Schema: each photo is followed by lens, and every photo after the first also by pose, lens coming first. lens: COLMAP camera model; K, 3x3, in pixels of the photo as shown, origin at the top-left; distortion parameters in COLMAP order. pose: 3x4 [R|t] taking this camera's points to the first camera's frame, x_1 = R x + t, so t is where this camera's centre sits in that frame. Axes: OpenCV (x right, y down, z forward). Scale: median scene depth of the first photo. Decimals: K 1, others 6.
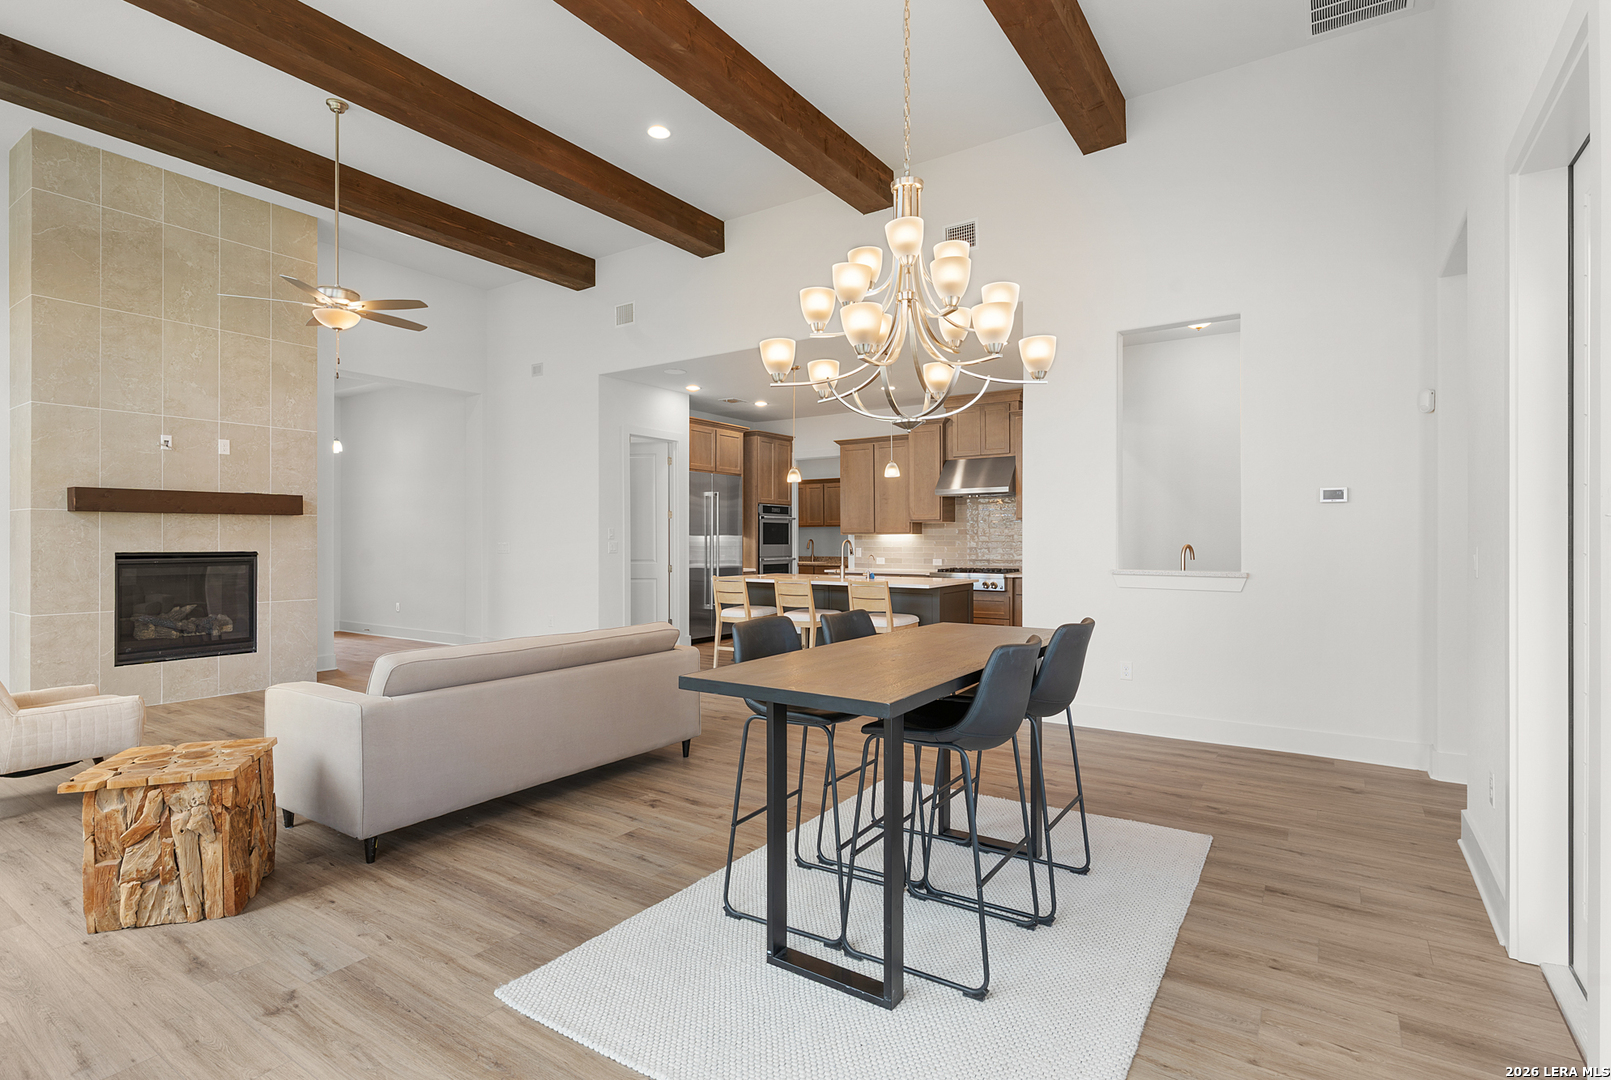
lens RADIAL K [[786.0, 0, 803.7], [0, 786.0, 538.1], [0, 0, 1]] dist [0.003434, 0.001036]
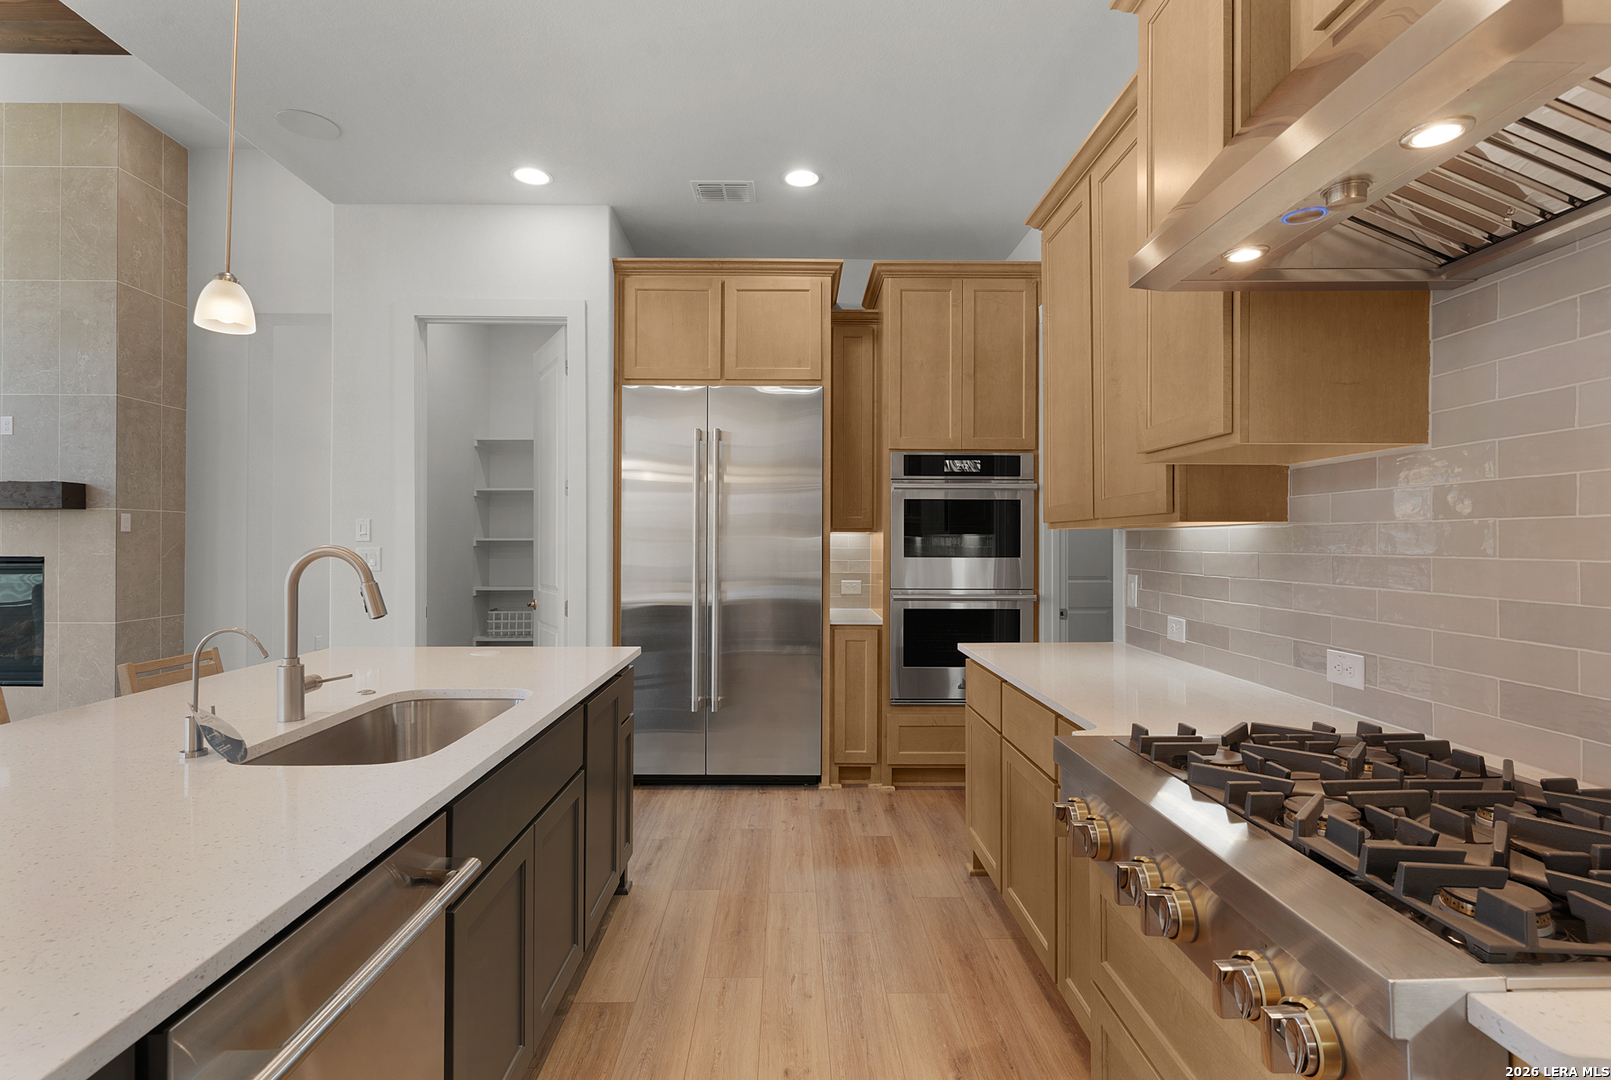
lens RADIAL K [[786.0, 0, 803.7], [0, 786.0, 538.1], [0, 0, 1]] dist [0.003434, 0.001036]
pose [[0.575907, -0.000850, -0.817515, 0.373945], [-0.000768, 0.999998, -0.001581, -0.000575], [0.817515, 0.001539, 0.575906, 1.165683]]
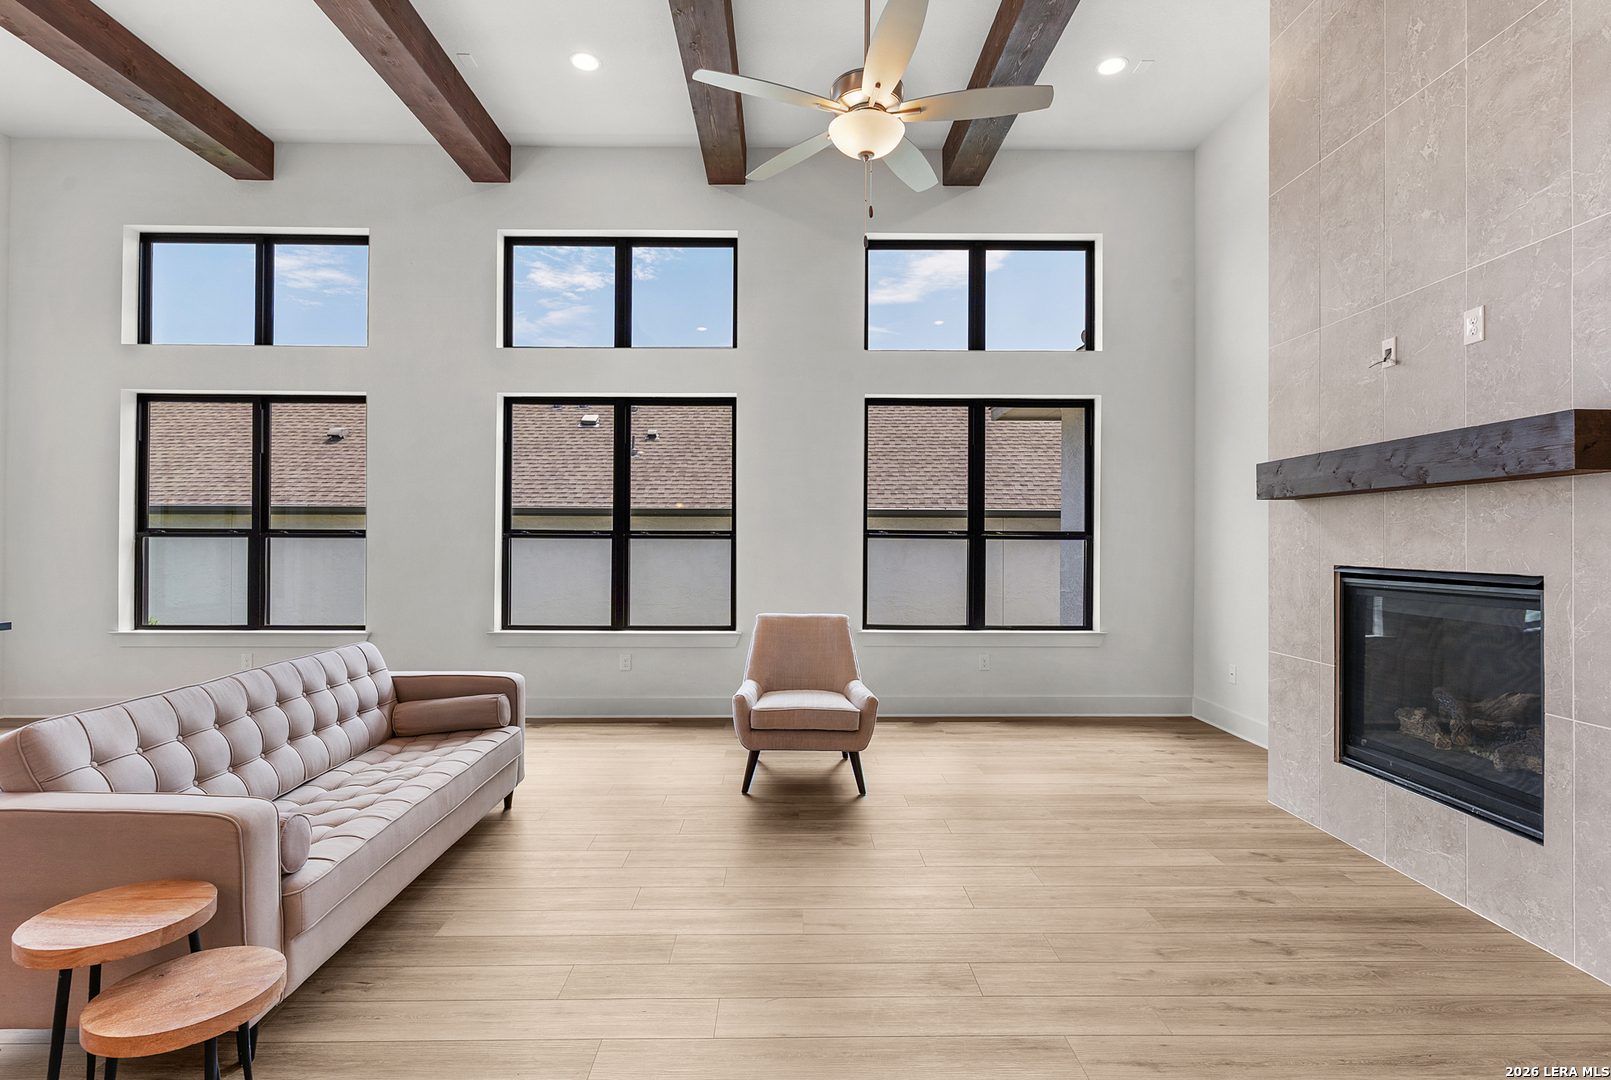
lens RADIAL K [[771.5, 0, 805.5], [0, 771.5, 540.0], [0, 0, 1]] dist [-0.008767, 0.000037]
pose [[-0.820890, -0.000335, -0.571087, -0.201061], [0.001016, 0.999997, -0.002047, 0.000010], [0.571086, -0.002260, -0.820887, 1.099793]]
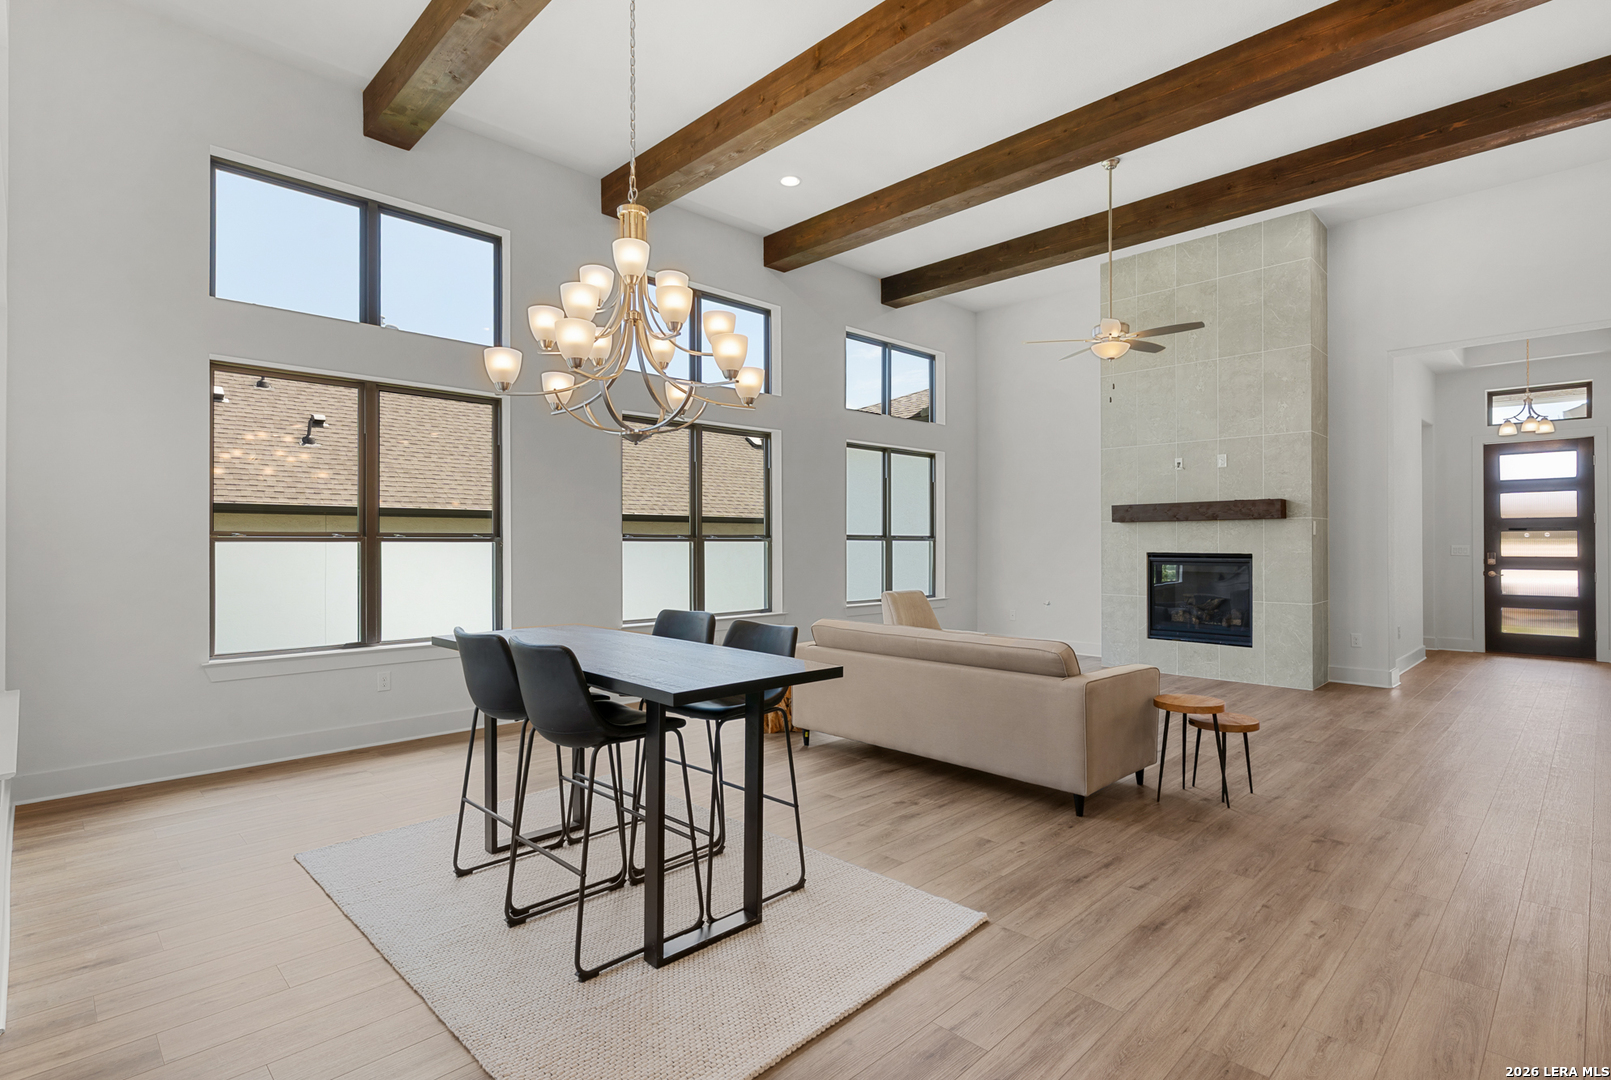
lens RADIAL K [[799.2, 0, 803.3], [0, 799.2, 535.1], [0, 0, 1]] dist [0.011051, -0.000314]
pose [[-0.201694, -0.006477, -0.979427, 0.498564], [0.005197, 0.999957, -0.007683, -0.003060], [0.979435, -0.006640, -0.201652, 0.623876]]
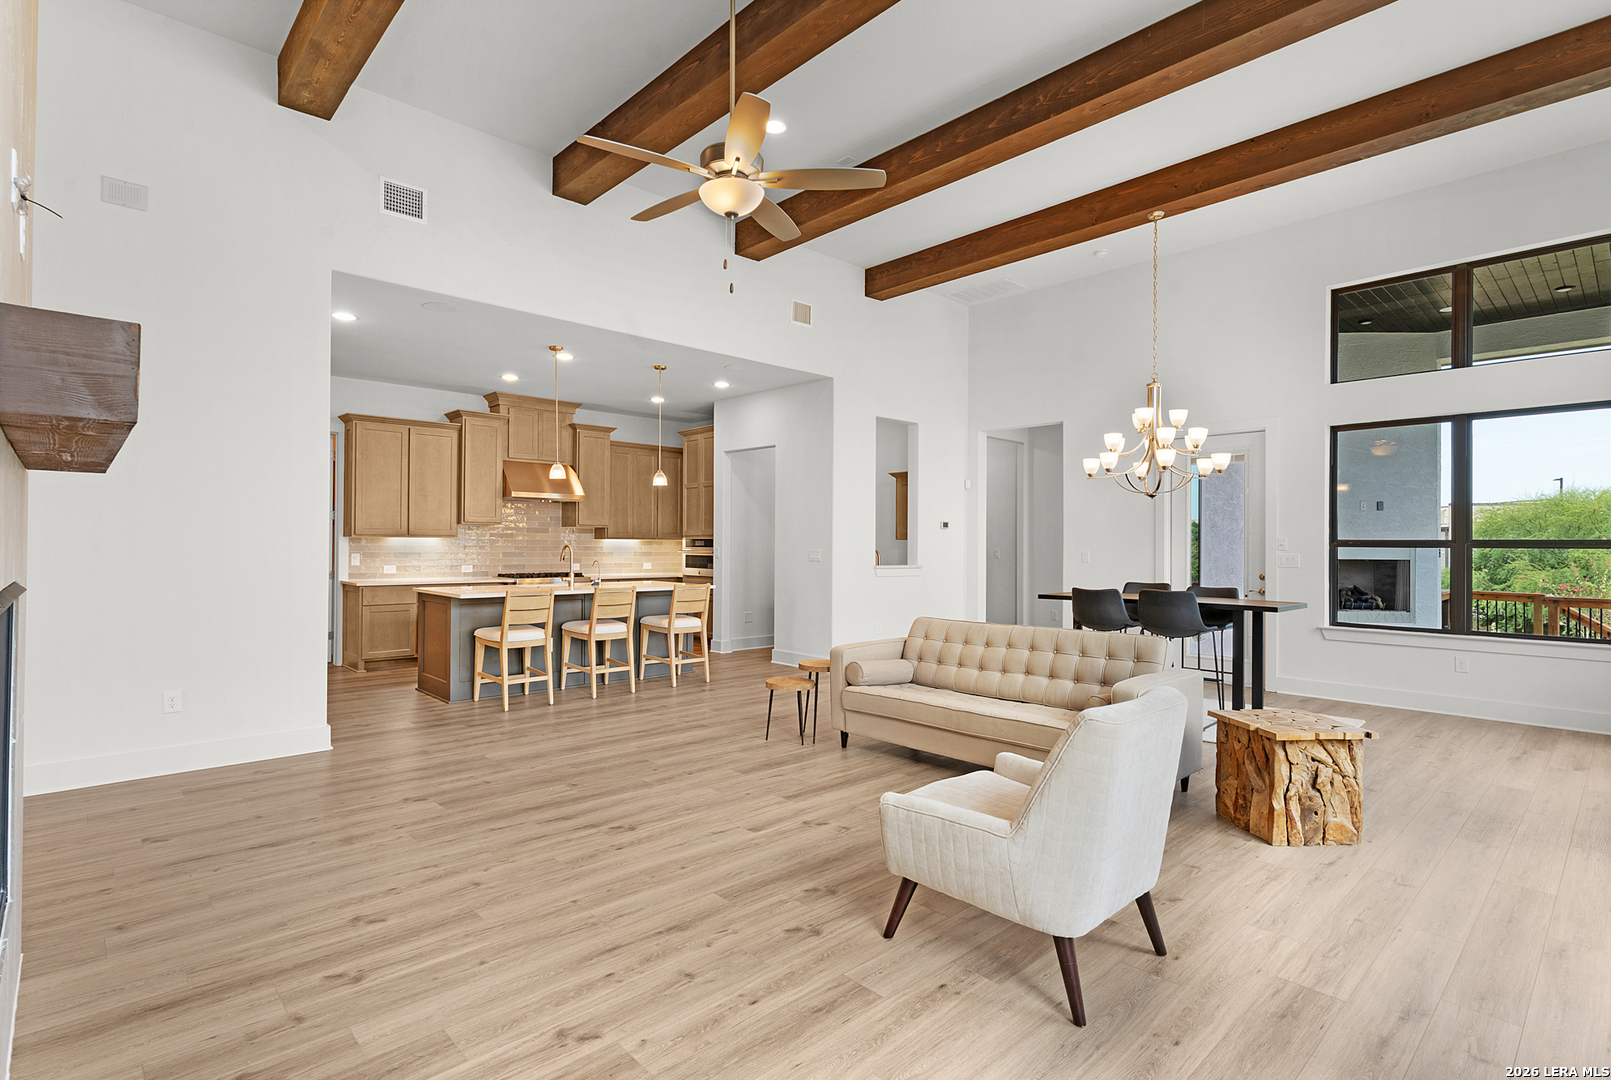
lens RADIAL K [[784.7, 0, 805.5], [0, 784.7, 540.0], [0, 0, 1]] dist [-0.012392, -0.000491]
pose [[0.223725, 0.009842, 0.974603, -0.958552], [-0.012757, 0.999893, -0.007169, -0.002247], [-0.974569, -0.010829, 0.223826, 0.604084]]
